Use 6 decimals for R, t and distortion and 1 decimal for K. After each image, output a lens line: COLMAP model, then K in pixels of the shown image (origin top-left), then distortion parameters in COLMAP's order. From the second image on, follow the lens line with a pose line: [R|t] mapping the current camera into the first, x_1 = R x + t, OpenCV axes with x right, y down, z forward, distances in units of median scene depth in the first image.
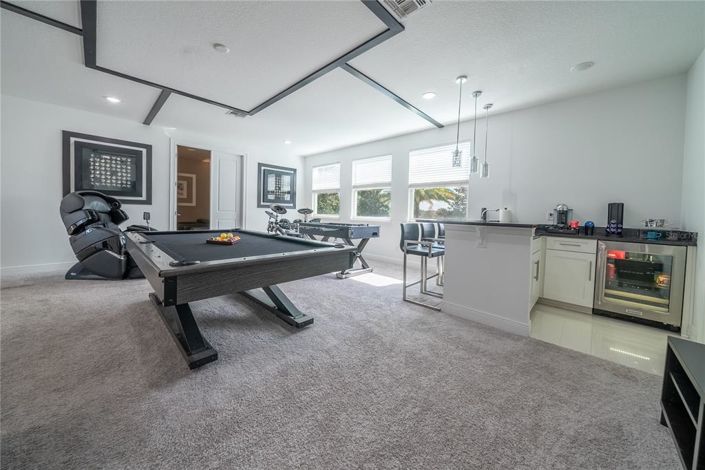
lens RADIAL K [[243.8, 0, 353.6], [0, 243.8, 232.4], [0, 0, 1]] dist [0.001598, 0.000307]
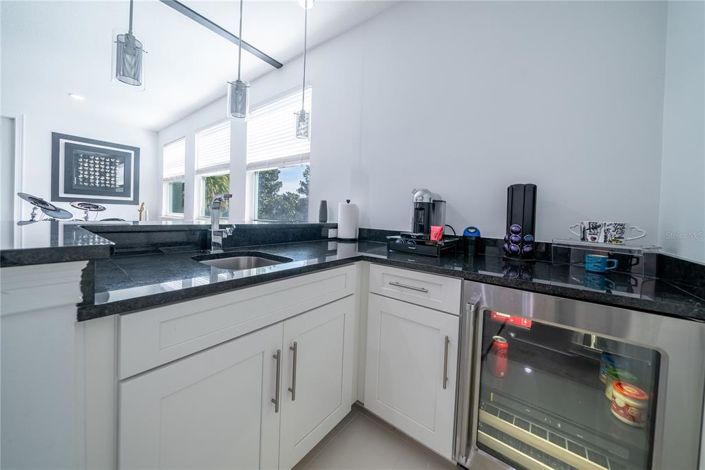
lens RADIAL K [[243.8, 0, 349.7], [0, 243.8, 234.1], [0, 0, 1]] dist [0.001598, 0.000307]
pose [[0.996180, -0.001613, 0.087309, 0.675343], [0.001262, 0.999991, 0.004075, -0.031989], [-0.087315, -0.003949, 0.996173, 0.548503]]
